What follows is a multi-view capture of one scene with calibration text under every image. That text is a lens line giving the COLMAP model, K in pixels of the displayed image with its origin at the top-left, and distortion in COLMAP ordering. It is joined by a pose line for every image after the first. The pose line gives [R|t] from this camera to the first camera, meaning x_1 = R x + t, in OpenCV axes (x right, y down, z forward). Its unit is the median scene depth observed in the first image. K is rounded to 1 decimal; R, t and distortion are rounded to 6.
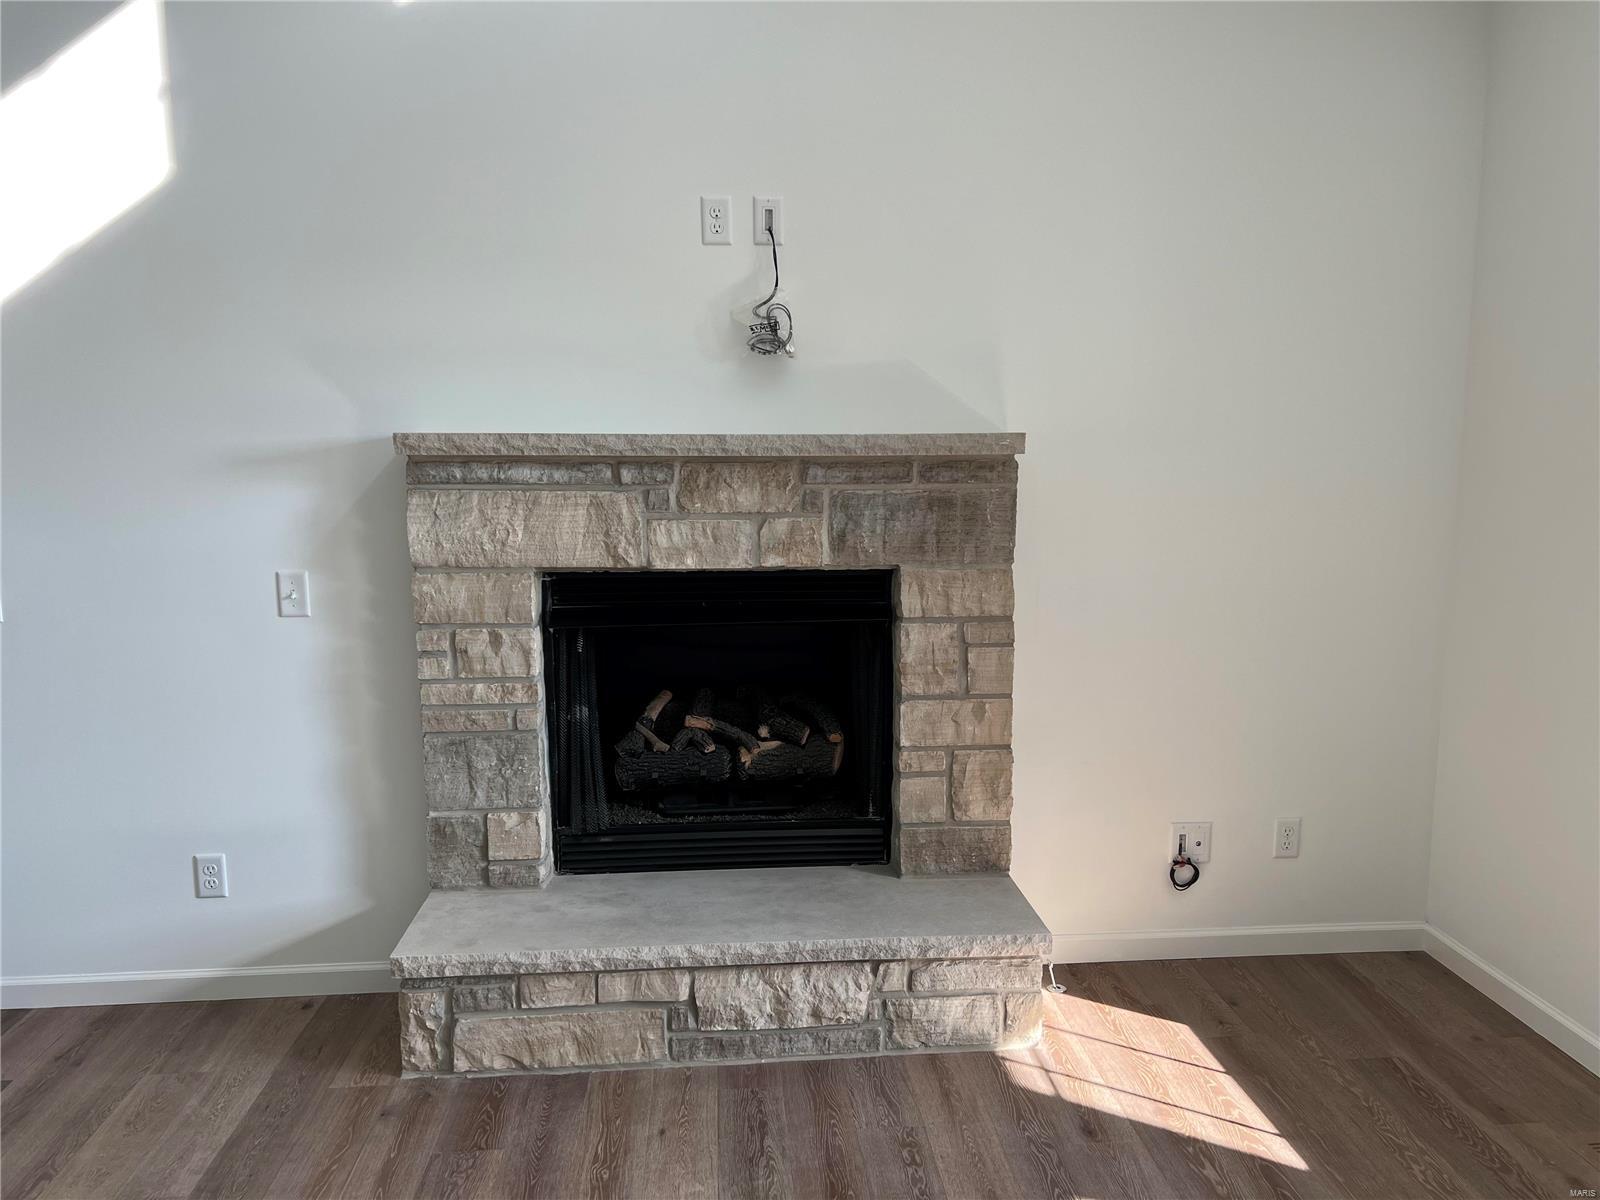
lens RADIAL K [[1198.7, 0, 802.1], [0, 1198.7, 603.4], [0, 0, 1]] dist [0.048406, -0.035444]
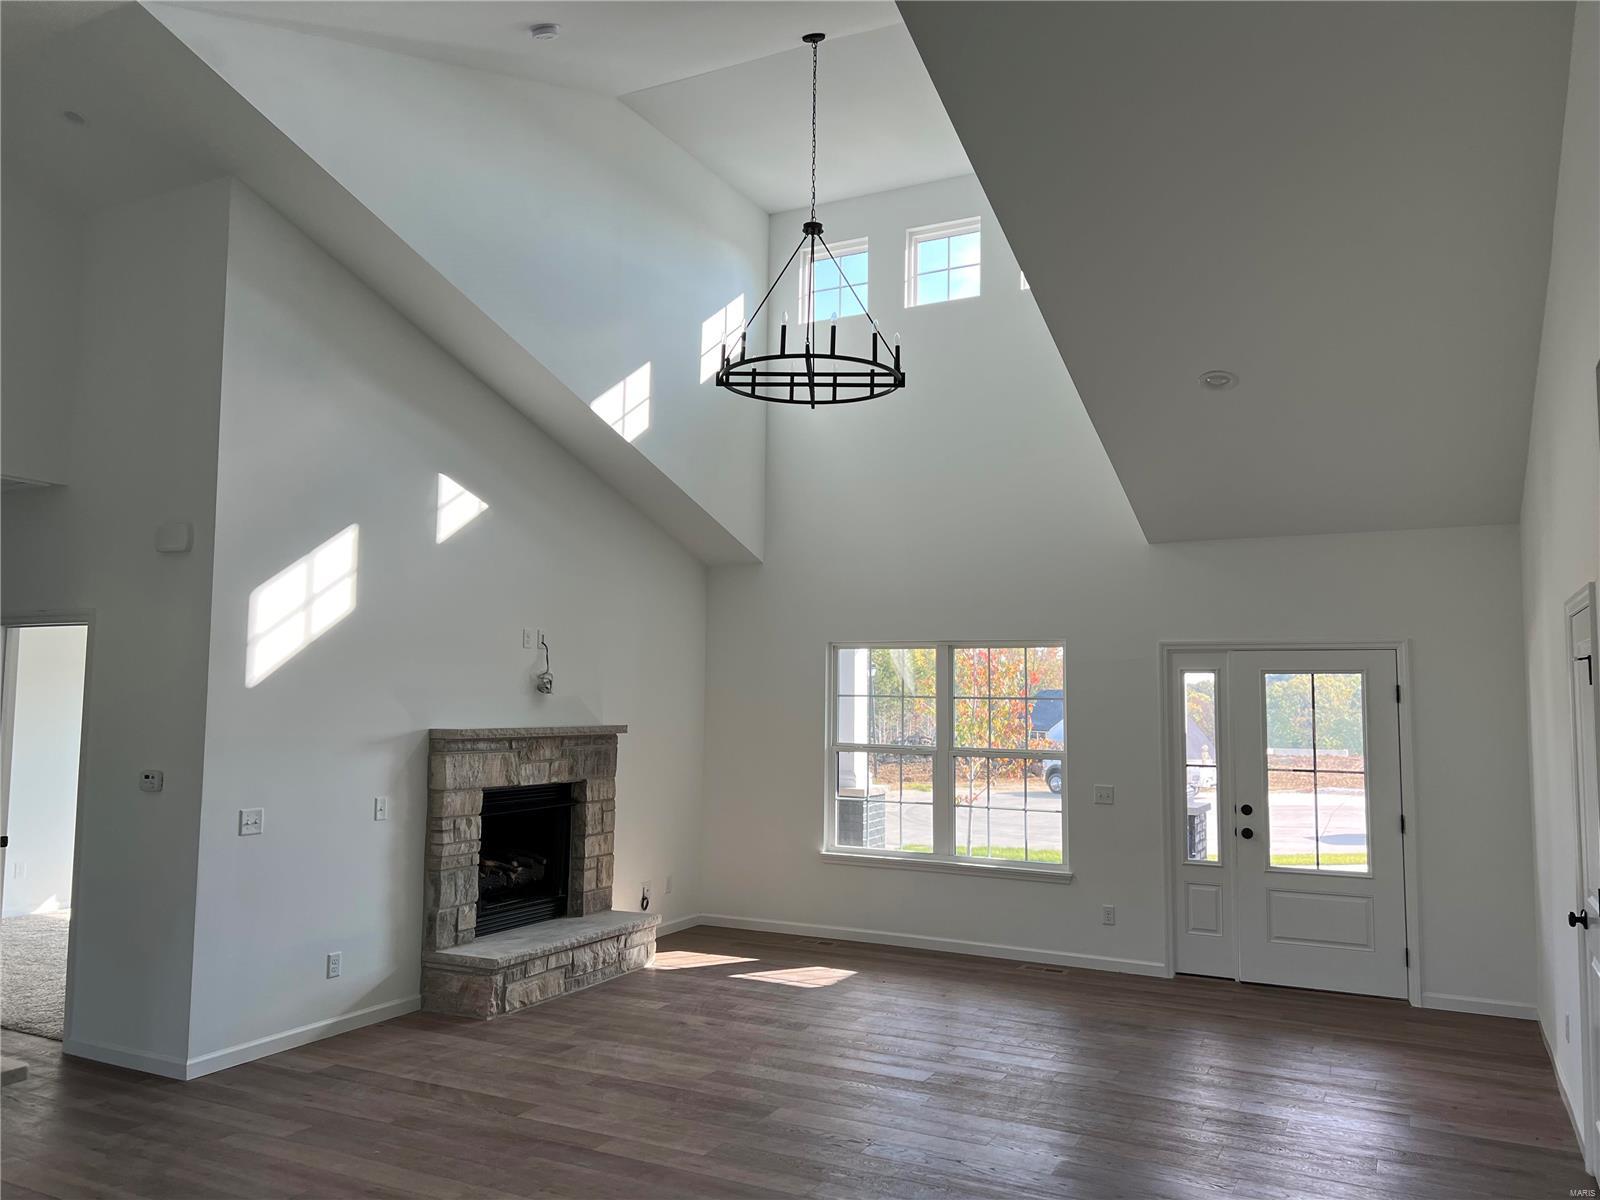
lens RADIAL K [[1198.7, 0, 803.1], [0, 1198.7, 599.9], [0, 0, 1]] dist [0.048406, -0.035444]
pose [[0.537524, 0.078504, 0.839586, -1.792083], [0.110596, 0.980493, -0.162485, 0.056943], [-0.835964, 0.180195, 0.518357, -0.712168]]
